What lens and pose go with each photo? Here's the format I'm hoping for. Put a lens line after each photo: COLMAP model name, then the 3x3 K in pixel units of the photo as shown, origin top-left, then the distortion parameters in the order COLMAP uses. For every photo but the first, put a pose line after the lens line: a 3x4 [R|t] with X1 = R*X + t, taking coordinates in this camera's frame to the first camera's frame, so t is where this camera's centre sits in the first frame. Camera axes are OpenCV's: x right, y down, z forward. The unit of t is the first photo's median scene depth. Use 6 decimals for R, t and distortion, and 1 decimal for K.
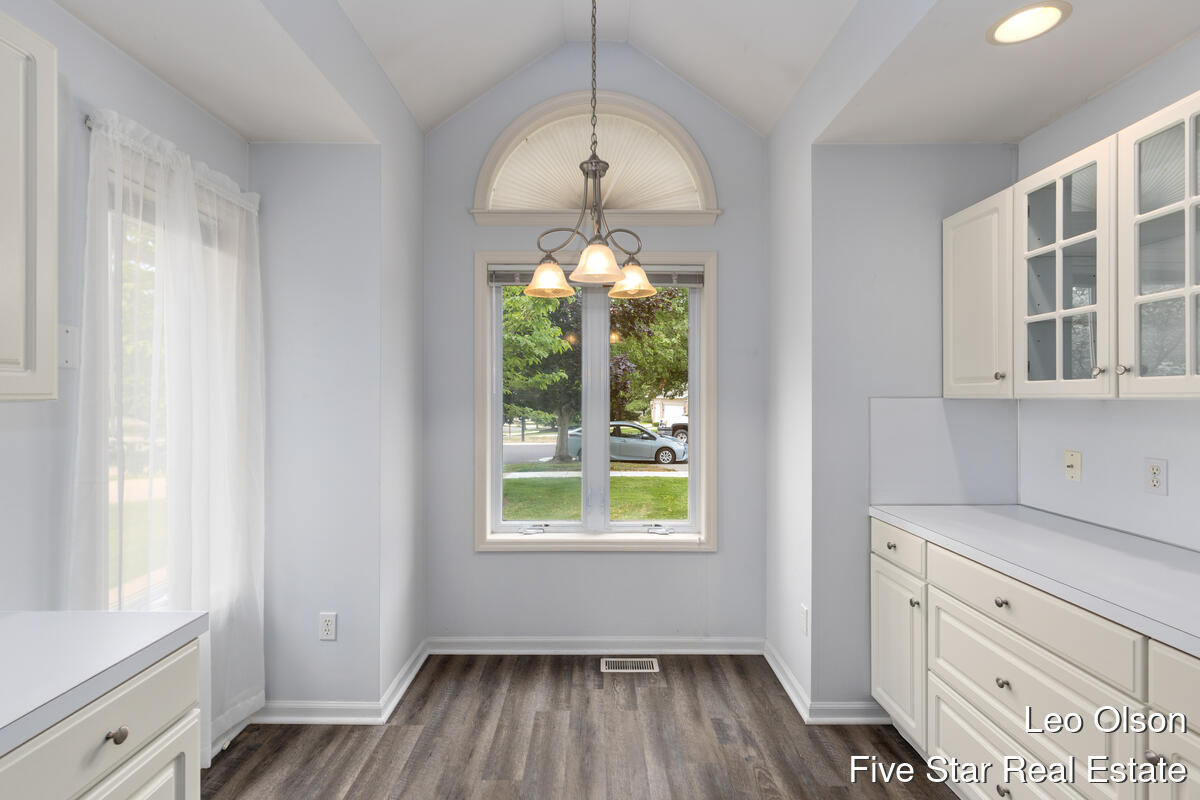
lens RADIAL K [[538.3, 0, 598.9], [0, 538.3, 398.1], [0, 0, 1]] dist [0.002045, 0.000726]
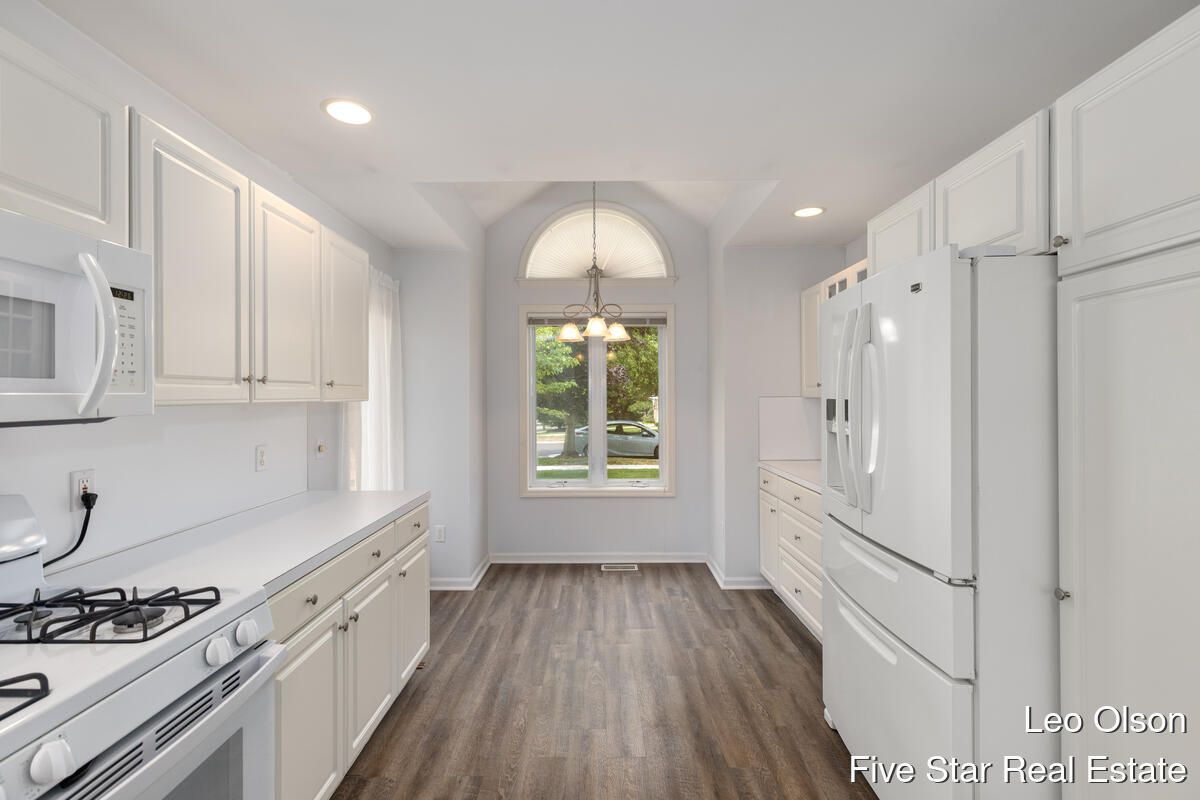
lens RADIAL K [[538.3, 0, 598.9], [0, 538.3, 398.1], [0, 0, 1]] dist [0.002045, 0.000726]
pose [[0.999939, -0.006106, -0.009229, 0.014536], [0.006079, 0.999977, -0.002902, 0.003092], [0.009247, 0.002846, 0.999953, -0.597012]]
